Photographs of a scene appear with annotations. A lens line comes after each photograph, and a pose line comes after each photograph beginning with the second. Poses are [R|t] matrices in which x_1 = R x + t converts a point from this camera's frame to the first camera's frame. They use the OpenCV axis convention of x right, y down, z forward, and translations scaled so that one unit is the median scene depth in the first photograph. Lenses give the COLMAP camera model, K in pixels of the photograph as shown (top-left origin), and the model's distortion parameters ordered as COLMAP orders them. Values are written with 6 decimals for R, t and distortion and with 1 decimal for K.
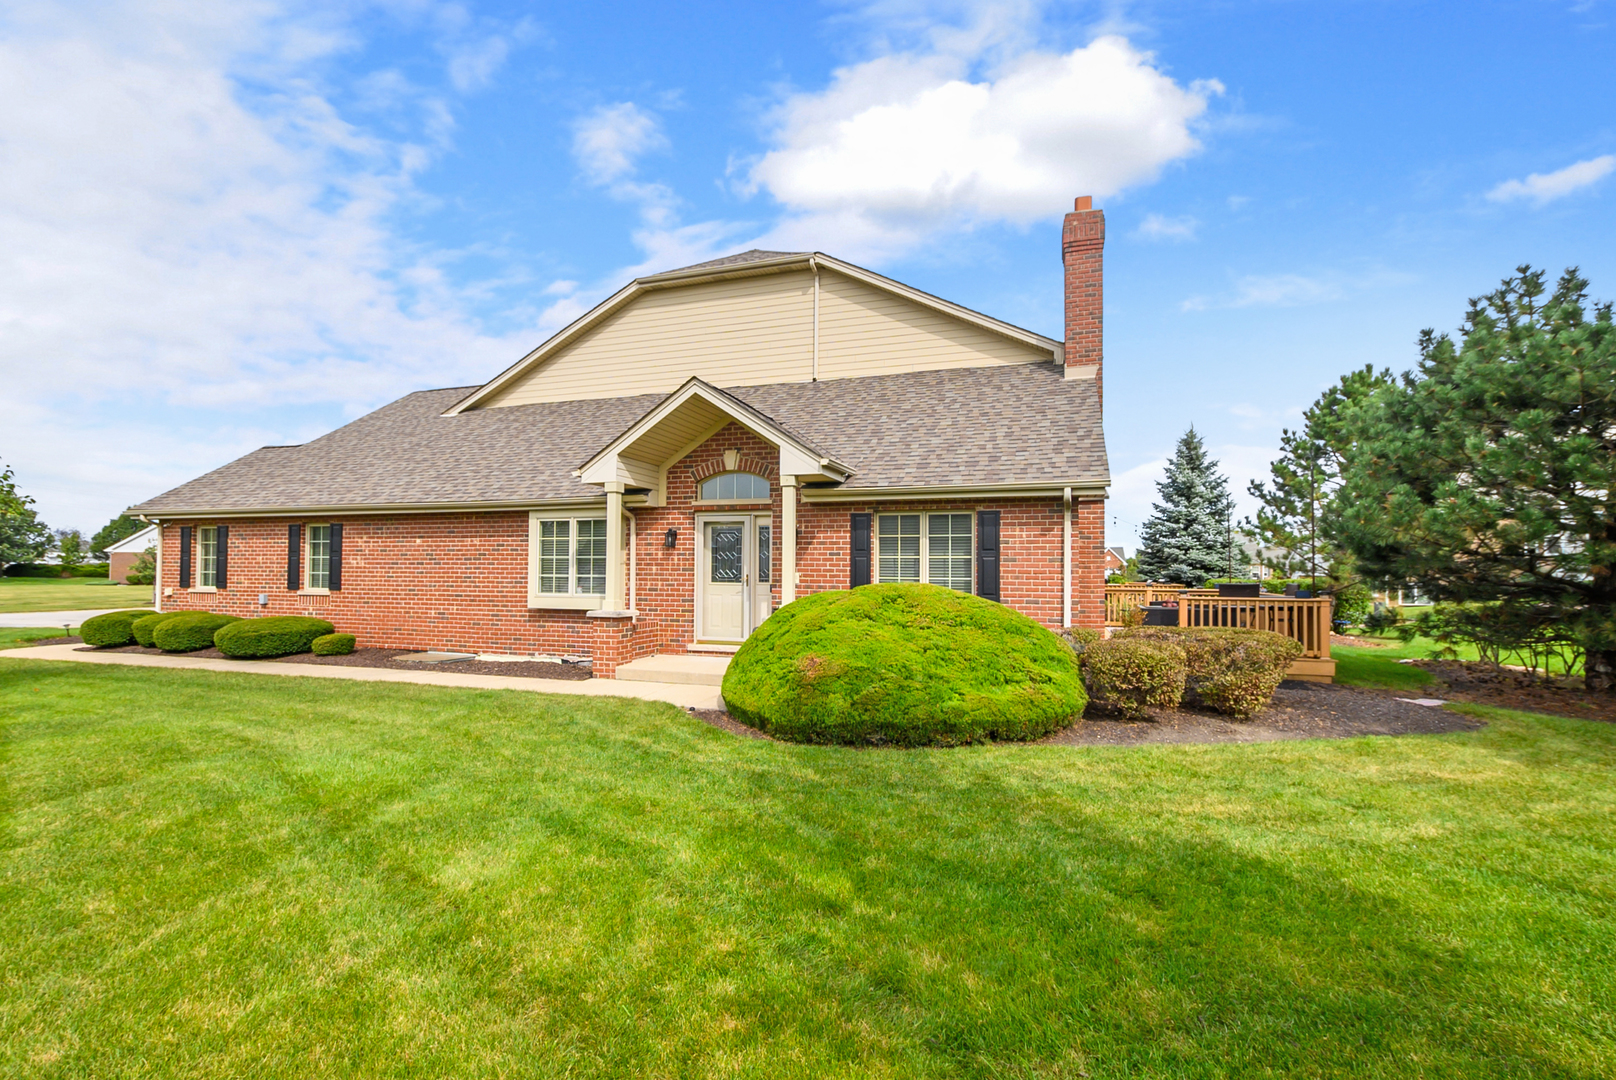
lens RADIAL K [[697.6, 0, 808.3], [0, 697.6, 529.0], [0, 0, 1]] dist [0.003777, -0.000163]
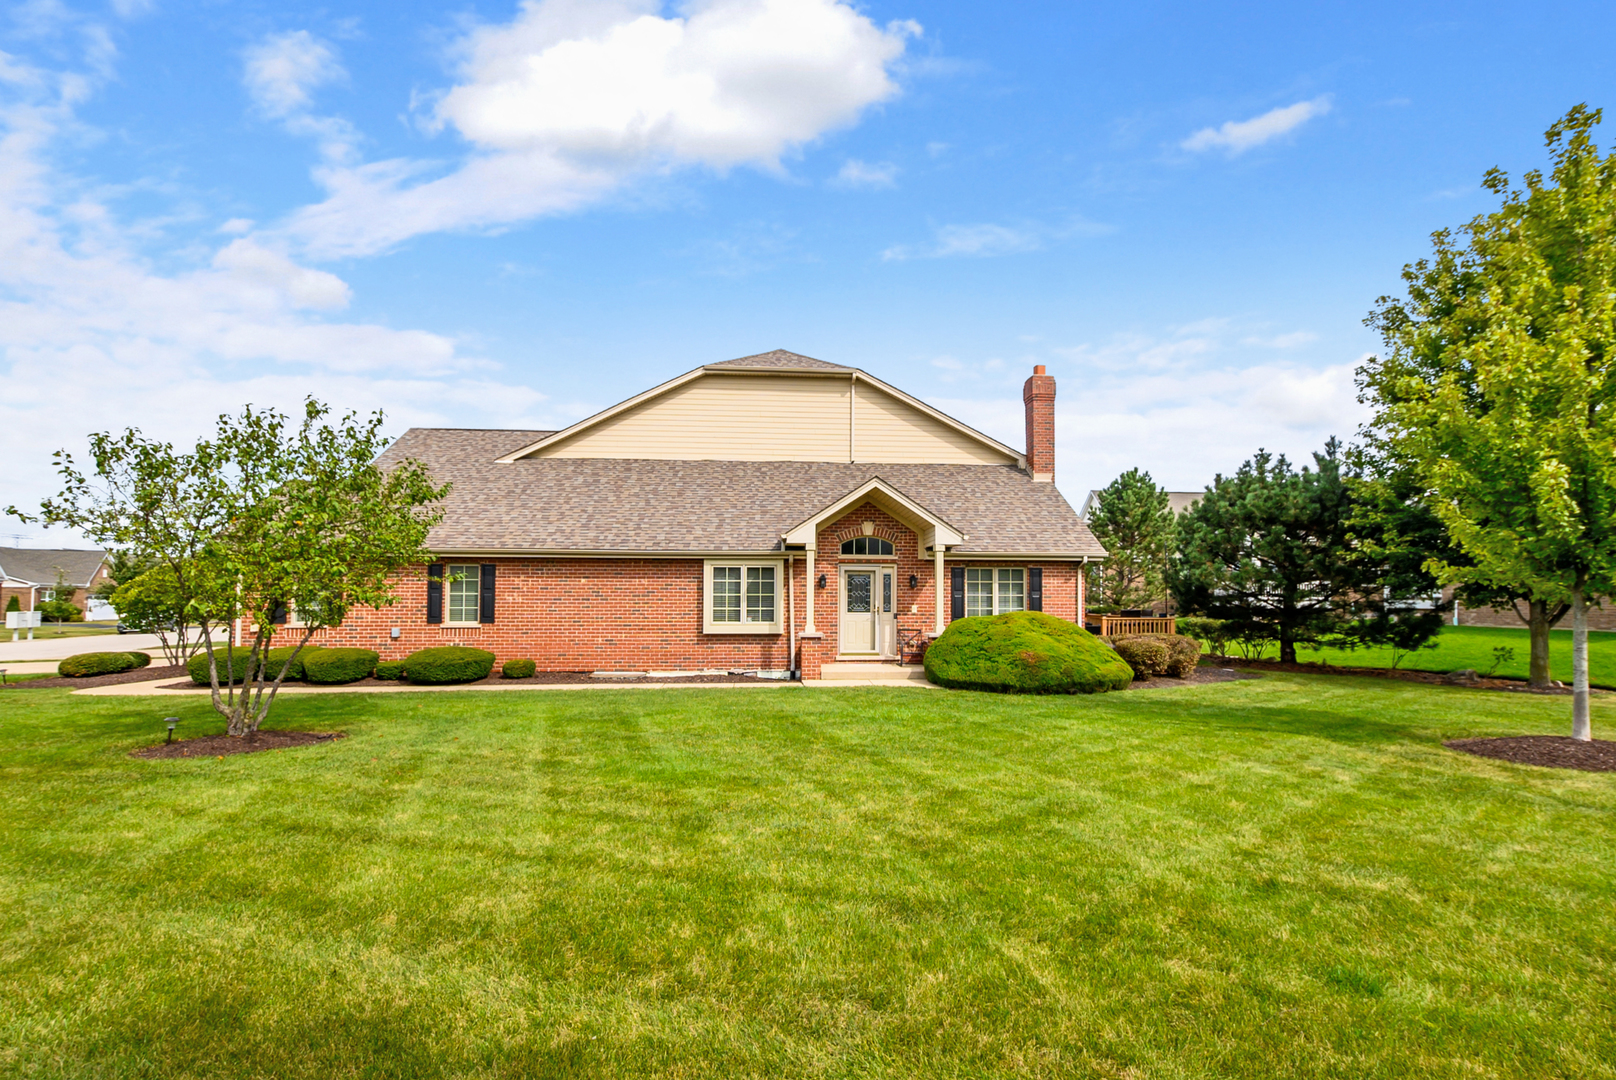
lens RADIAL K [[711.3, 0, 817.4], [0, 711.3, 551.4], [0, 0, 1]] dist [0.000936, -0.001026]
pose [[0.926774, 0.021985, 0.374974, -0.714939], [-0.018674, 0.999748, -0.012462, -0.028199], [-0.375154, 0.004547, 0.926951, -0.315127]]
